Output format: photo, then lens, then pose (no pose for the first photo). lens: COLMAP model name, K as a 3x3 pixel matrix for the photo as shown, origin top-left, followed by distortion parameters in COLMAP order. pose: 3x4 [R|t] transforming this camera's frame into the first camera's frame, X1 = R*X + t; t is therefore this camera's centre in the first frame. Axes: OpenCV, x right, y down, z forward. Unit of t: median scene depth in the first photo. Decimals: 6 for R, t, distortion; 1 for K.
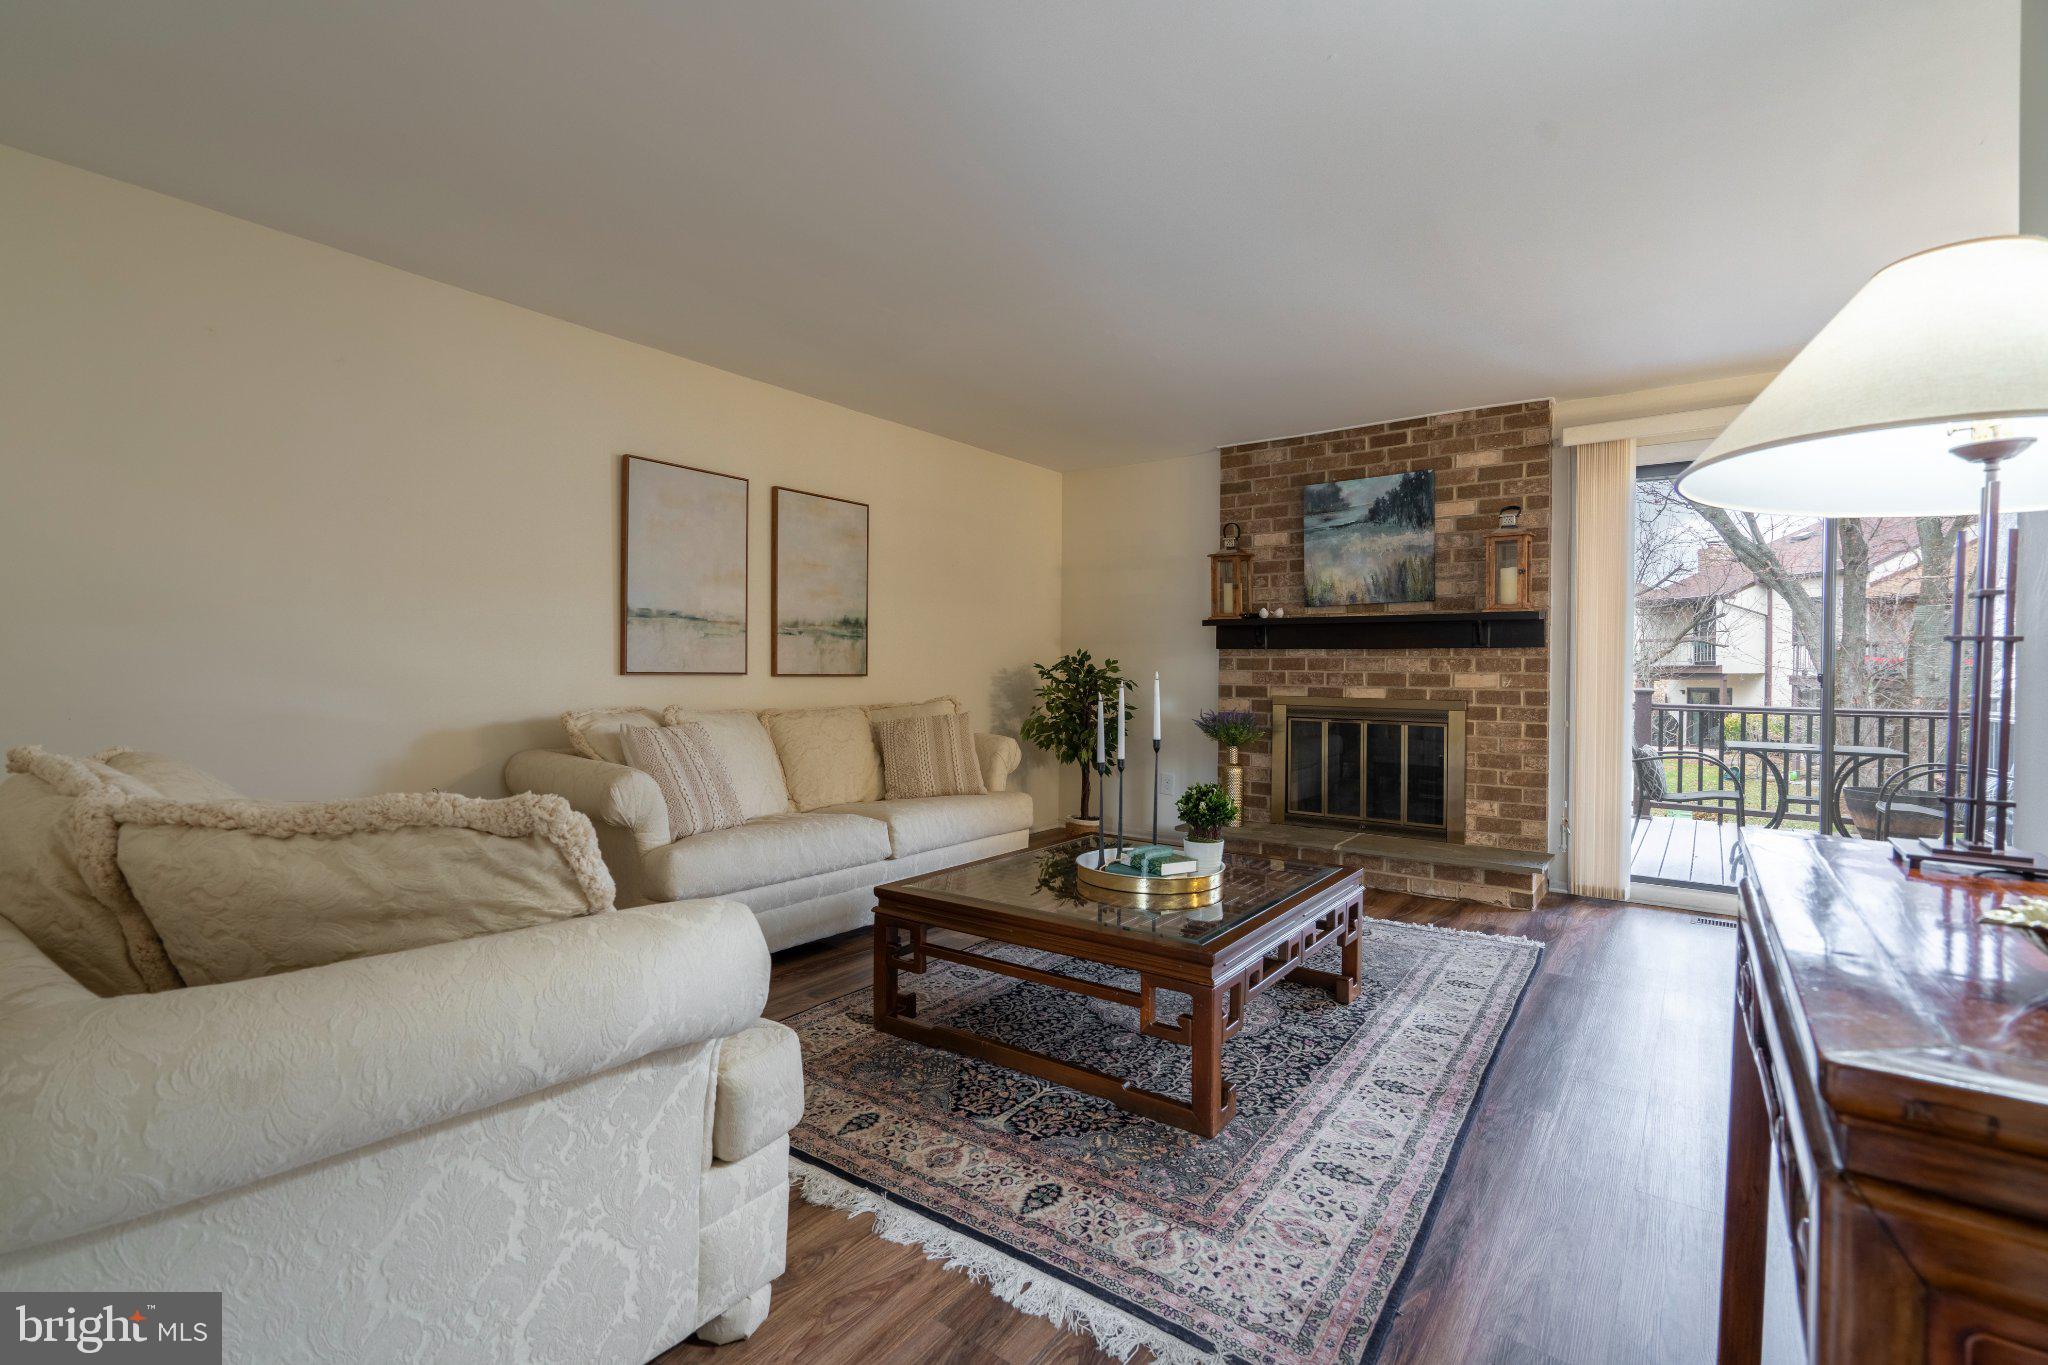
lens RADIAL K [[931.0, 0, 1056.5], [0, 931.0, 675.7], [0, 0, 1]] dist [-0.005296, 0.003908]
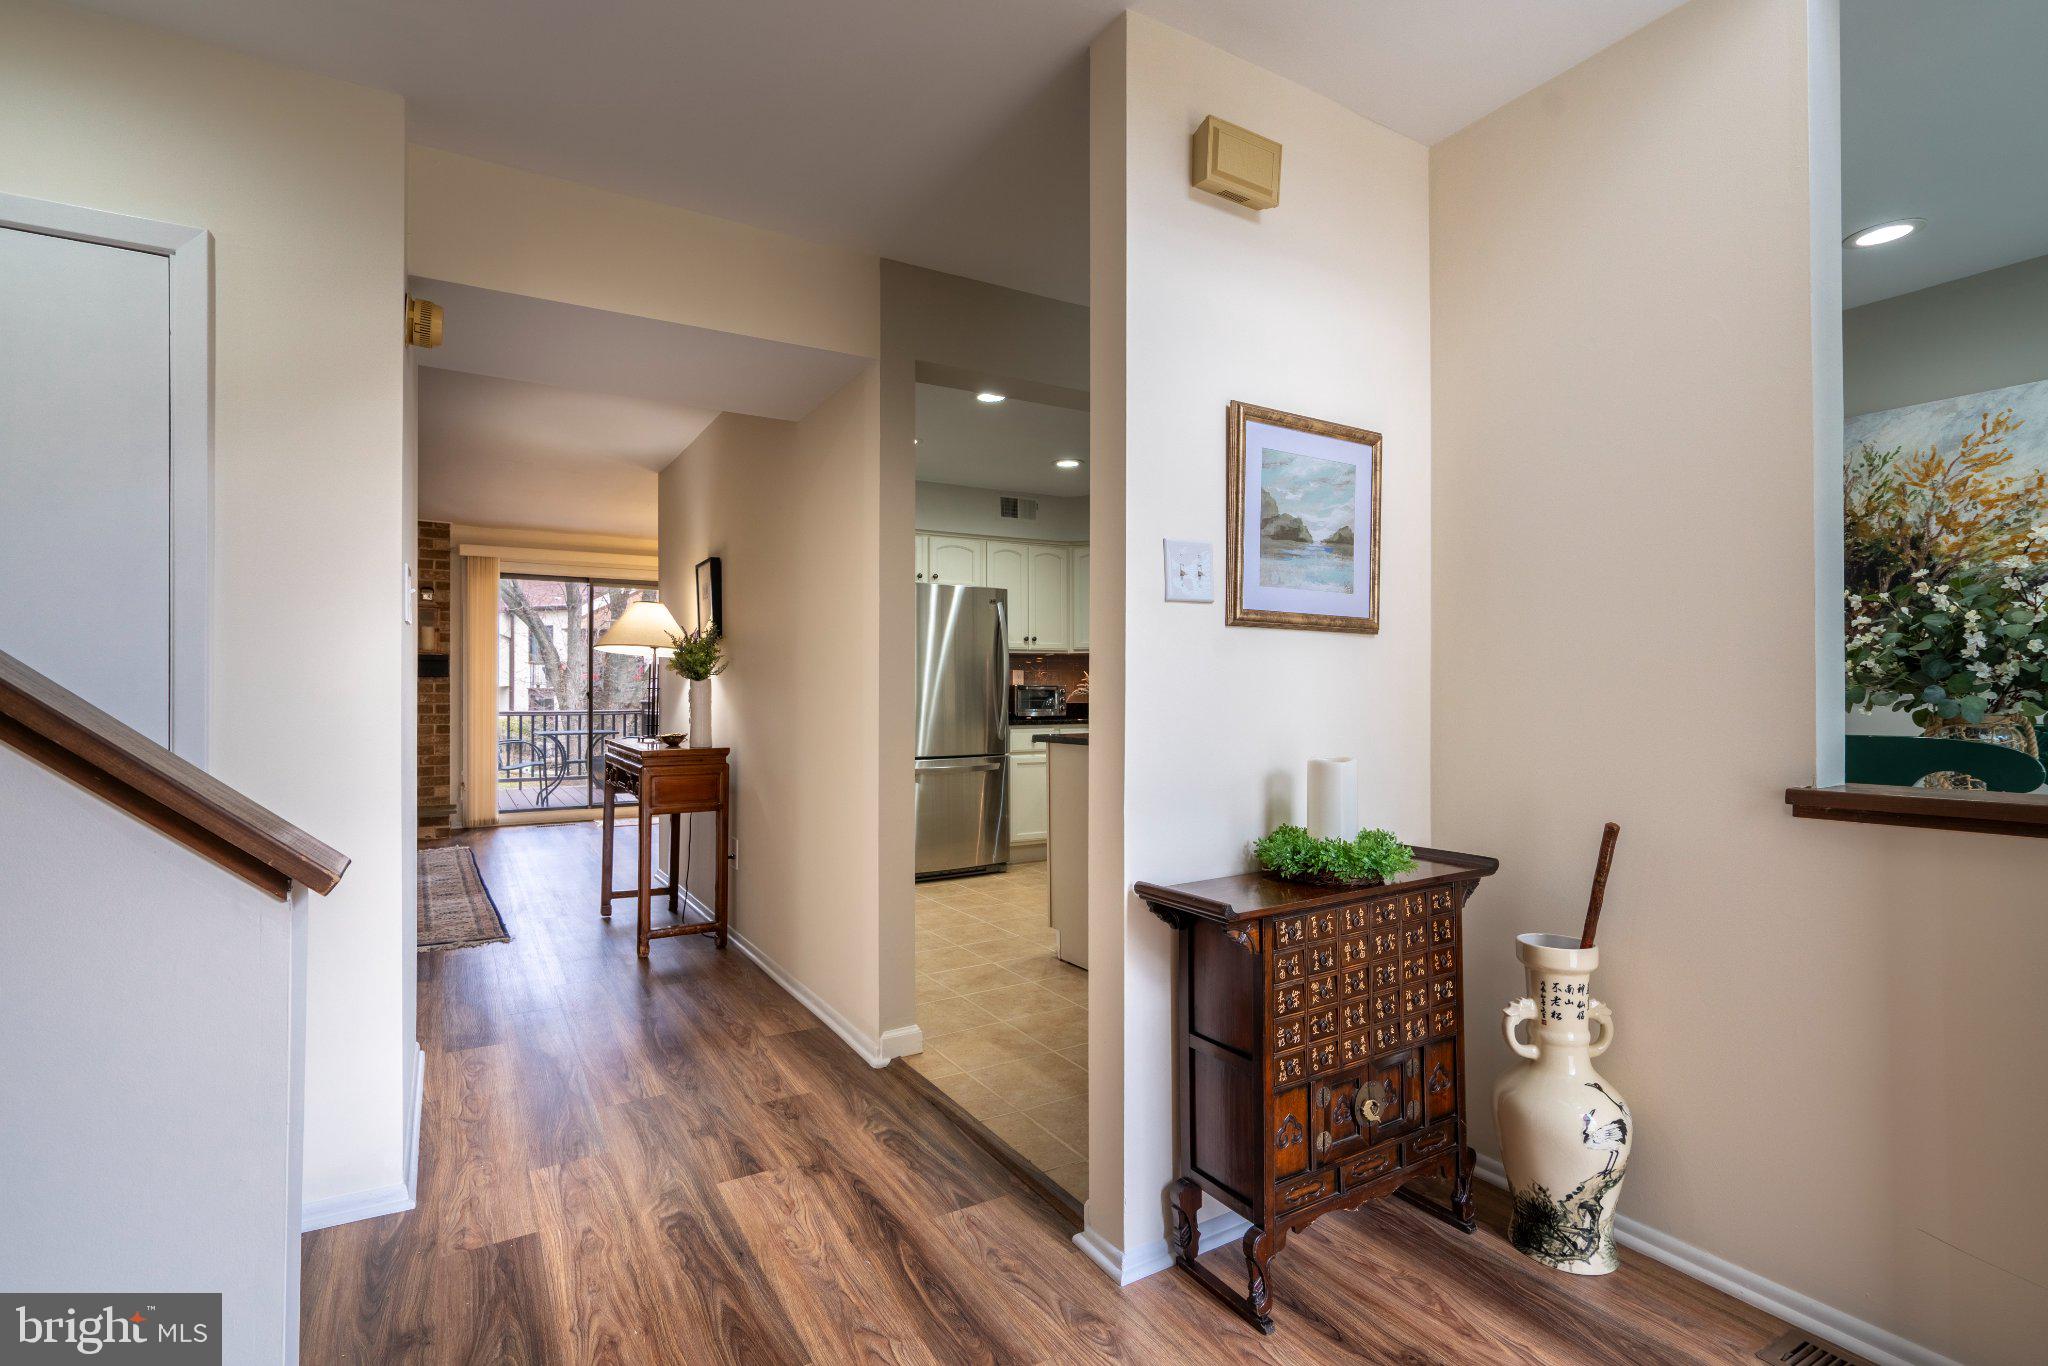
lens RADIAL K [[931.0, 0, 1009.5], [0, 931.0, 684.3], [0, 0, 1]] dist [-0.005296, 0.003908]
pose [[0.401267, -0.005336, 0.915946, -0.552717], [0.008313, 0.999963, 0.002184, -0.013046], [-0.915923, 0.006738, 0.401297, -0.530239]]
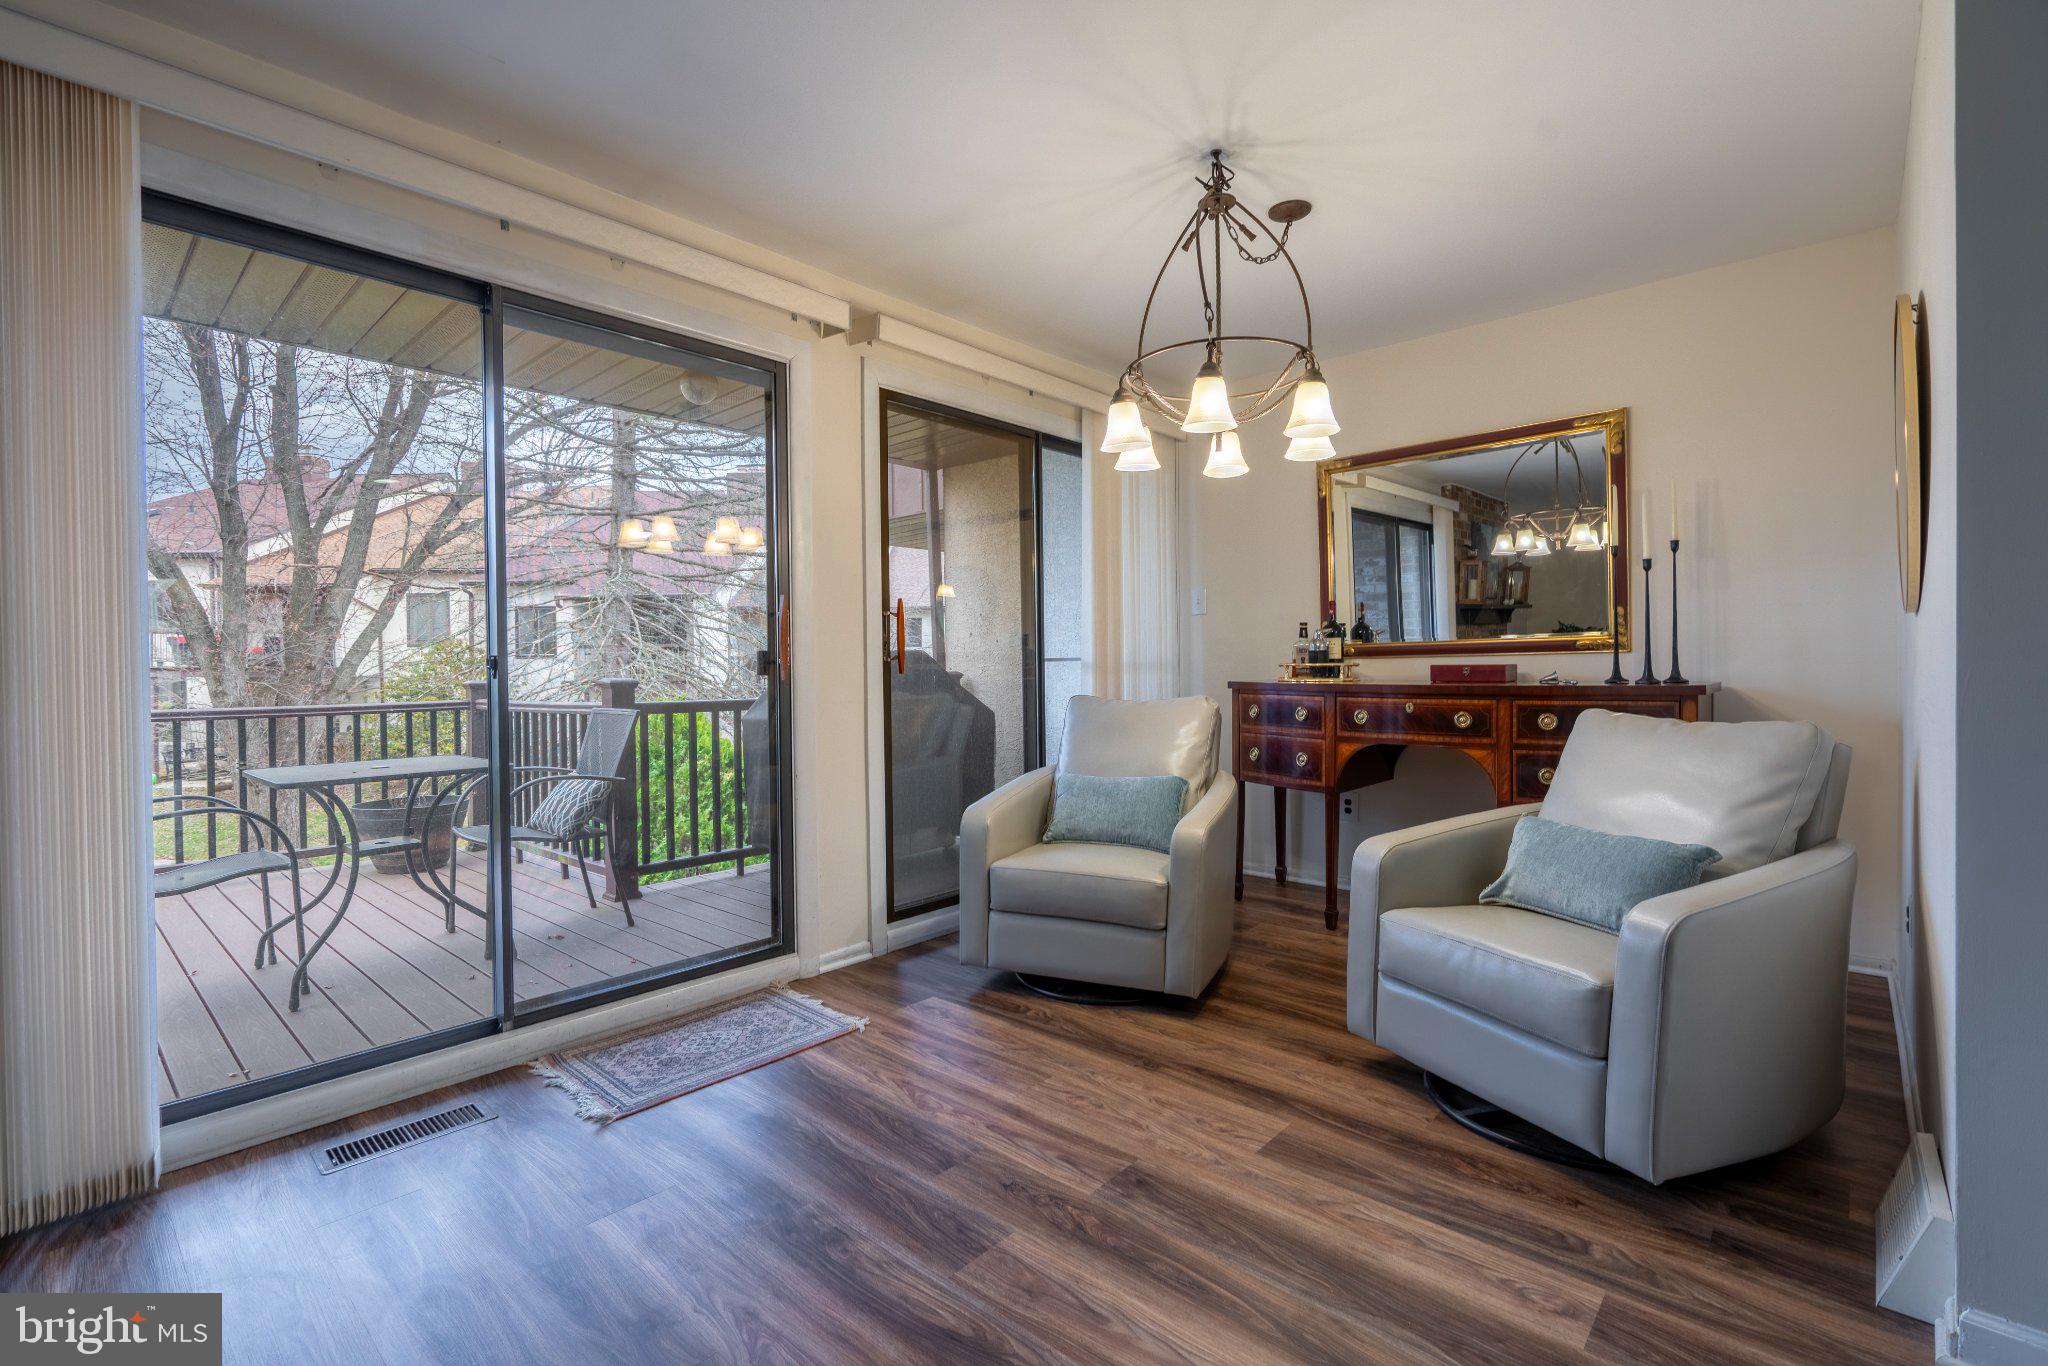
lens RADIAL K [[931.0, 0, 1015.4], [0, 931.0, 676.8], [0, 0, 1]] dist [-0.005296, 0.003908]
pose [[0.131803, -0.030453, 0.990808, 0.226325], [0.018348, 0.999432, 0.028277, -0.000884], [-0.991106, 0.014453, 0.132287, 0.513017]]
